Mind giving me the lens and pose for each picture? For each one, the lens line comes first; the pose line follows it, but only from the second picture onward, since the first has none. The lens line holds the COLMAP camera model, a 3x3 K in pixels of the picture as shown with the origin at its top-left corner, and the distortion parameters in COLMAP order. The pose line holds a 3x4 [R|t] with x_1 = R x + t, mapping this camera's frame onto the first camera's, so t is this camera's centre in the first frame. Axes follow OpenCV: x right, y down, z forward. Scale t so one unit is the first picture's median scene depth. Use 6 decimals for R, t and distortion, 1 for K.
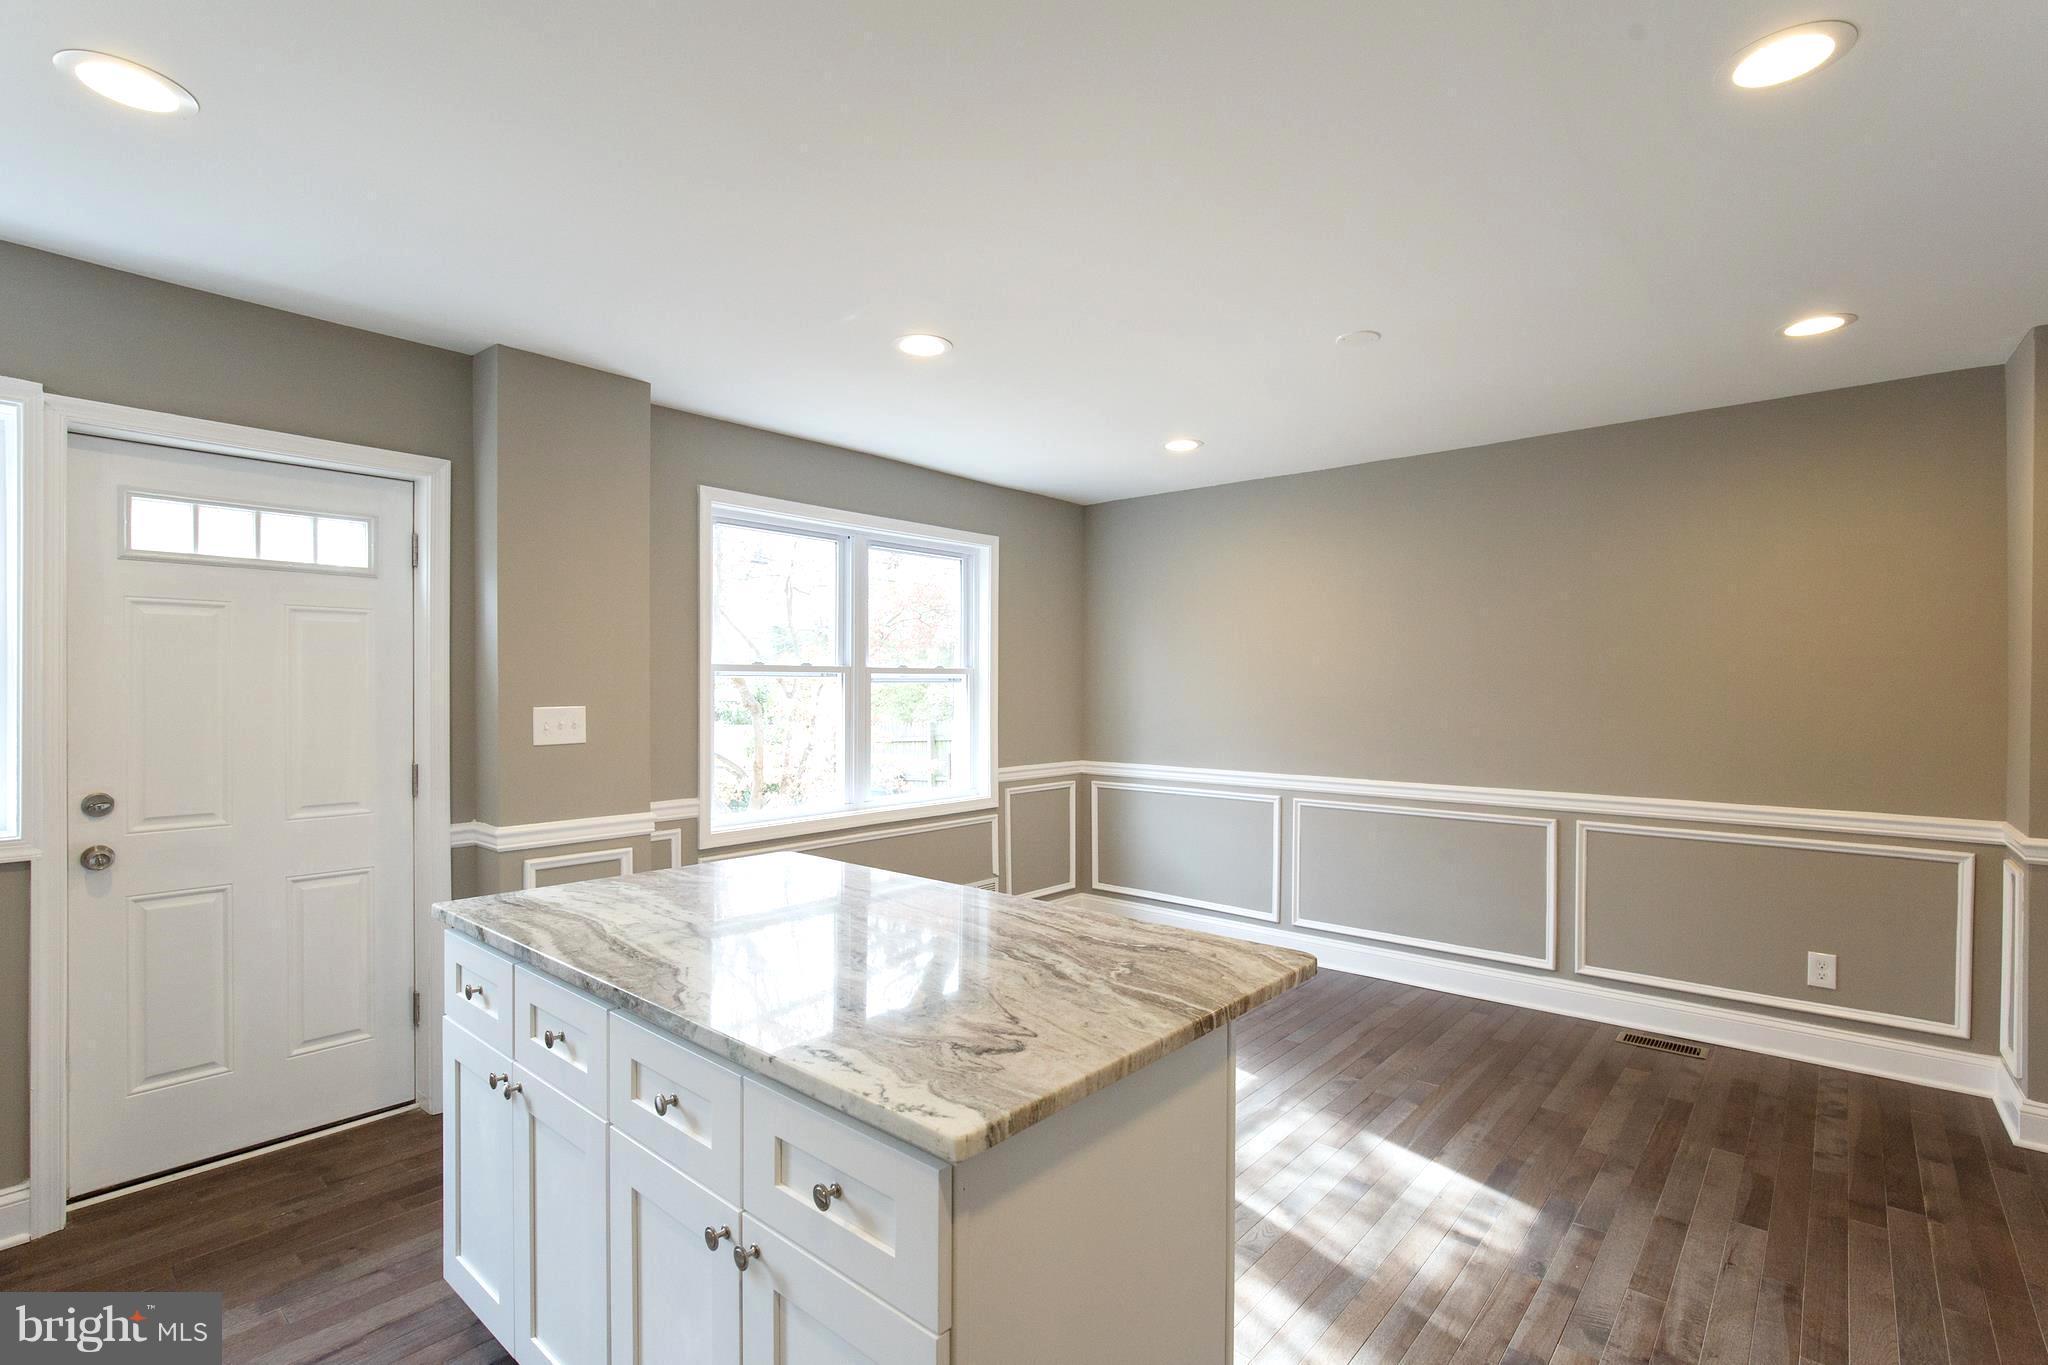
lens RADIAL K [[955.3, 0, 1022.8], [0, 955.3, 670.2], [0, 0, 1]] dist [-0.015074, 0.000345]
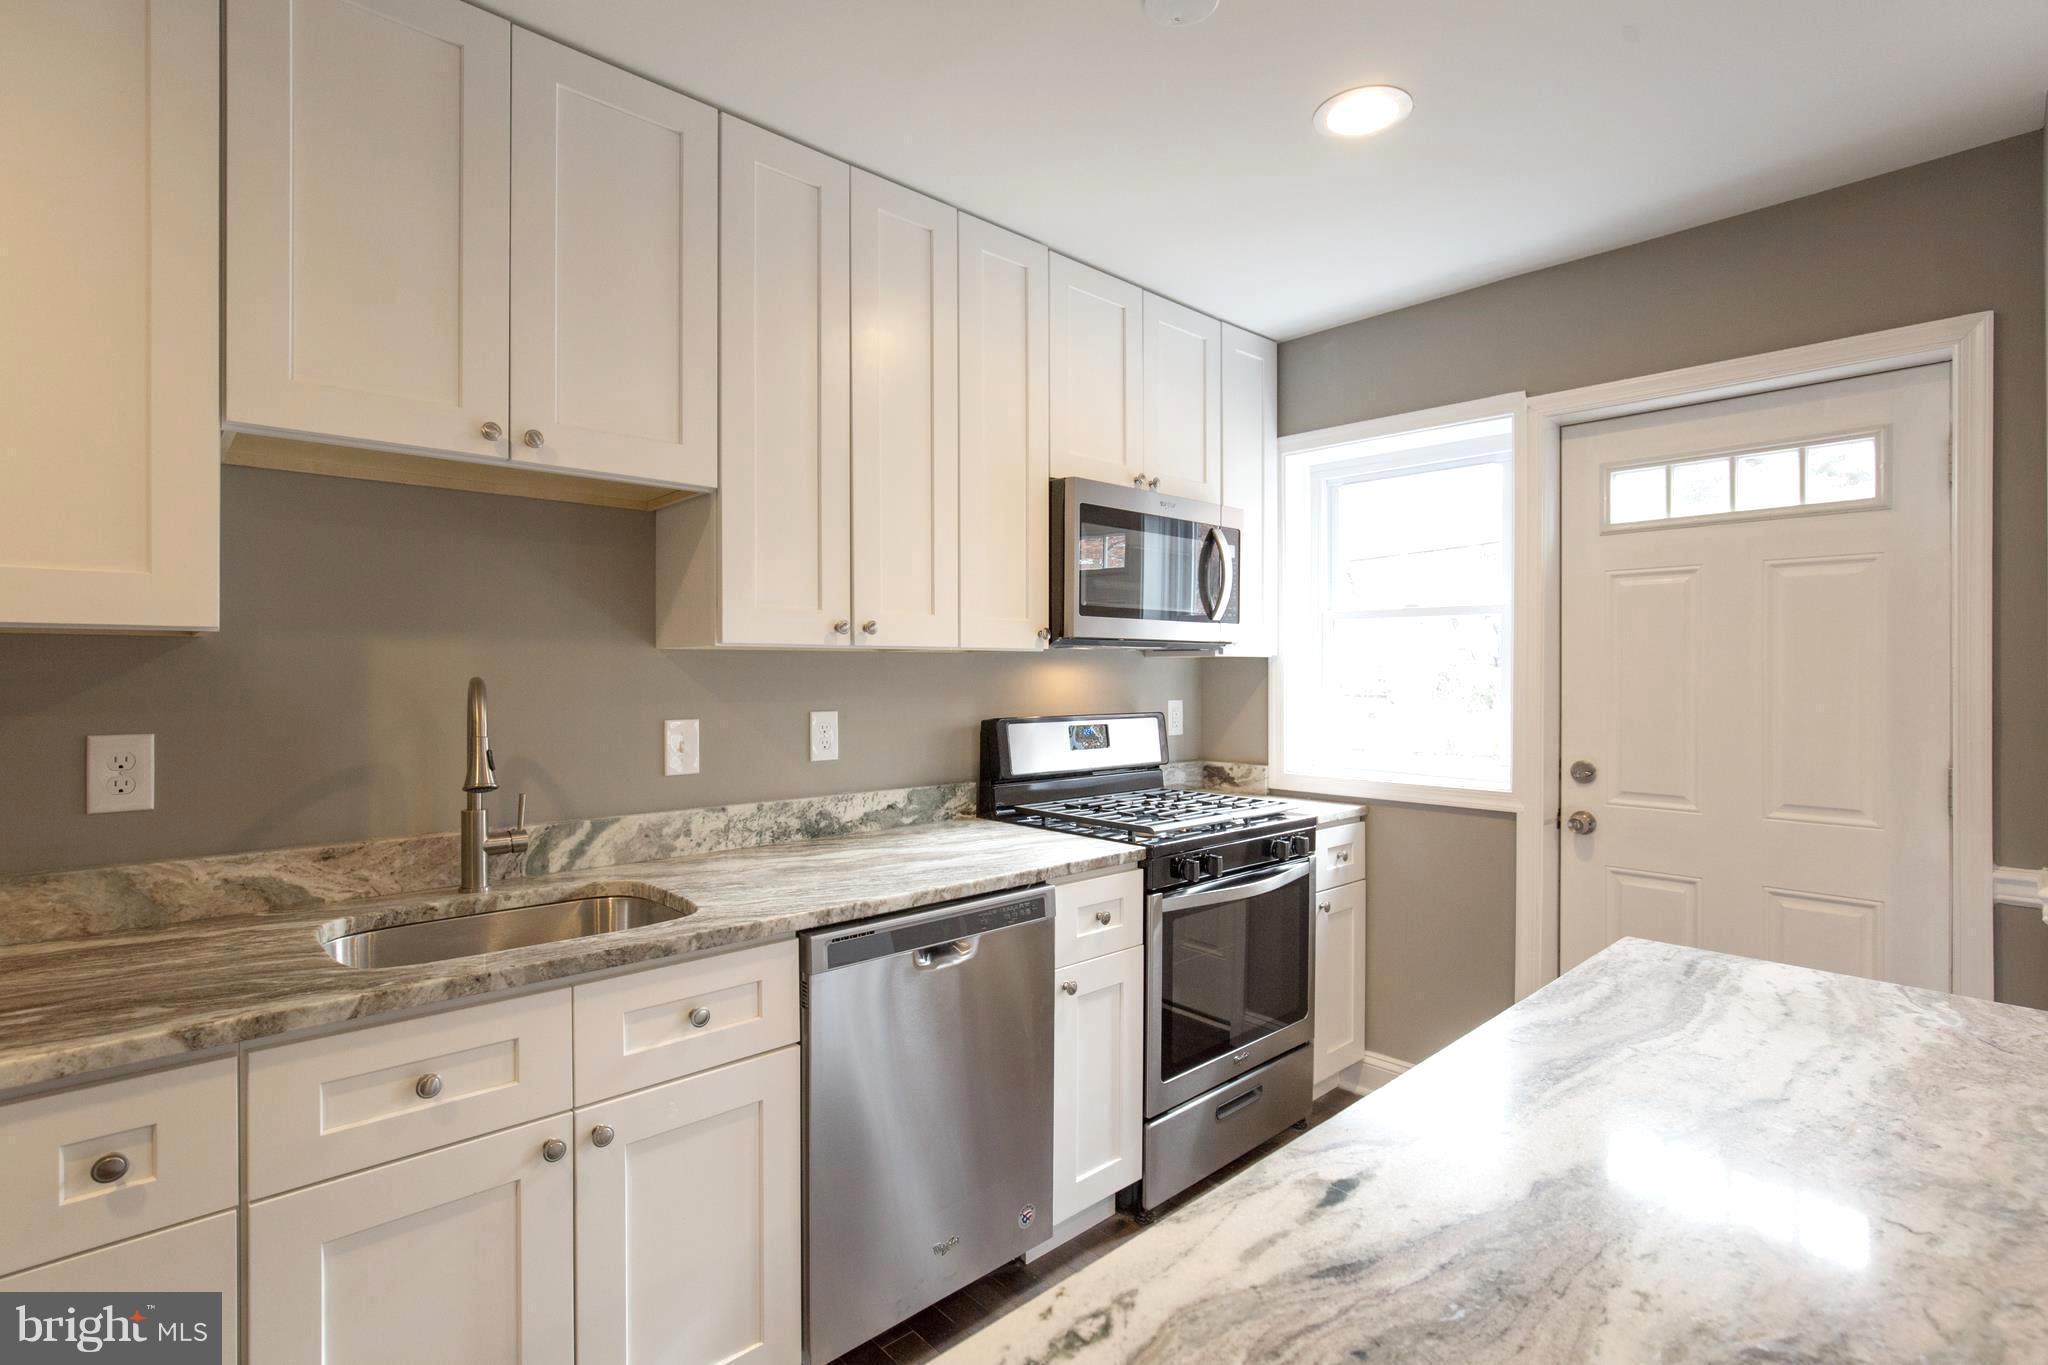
lens RADIAL K [[955.3, 0, 1022.8], [0, 955.3, 670.2], [0, 0, 1]] dist [-0.015074, 0.000345]
pose [[-0.114359, -0.006385, -0.993419, 0.134234], [0.012068, 0.999897, -0.007815, 0.027882], [0.993366, -0.012882, -0.114270, 0.471769]]
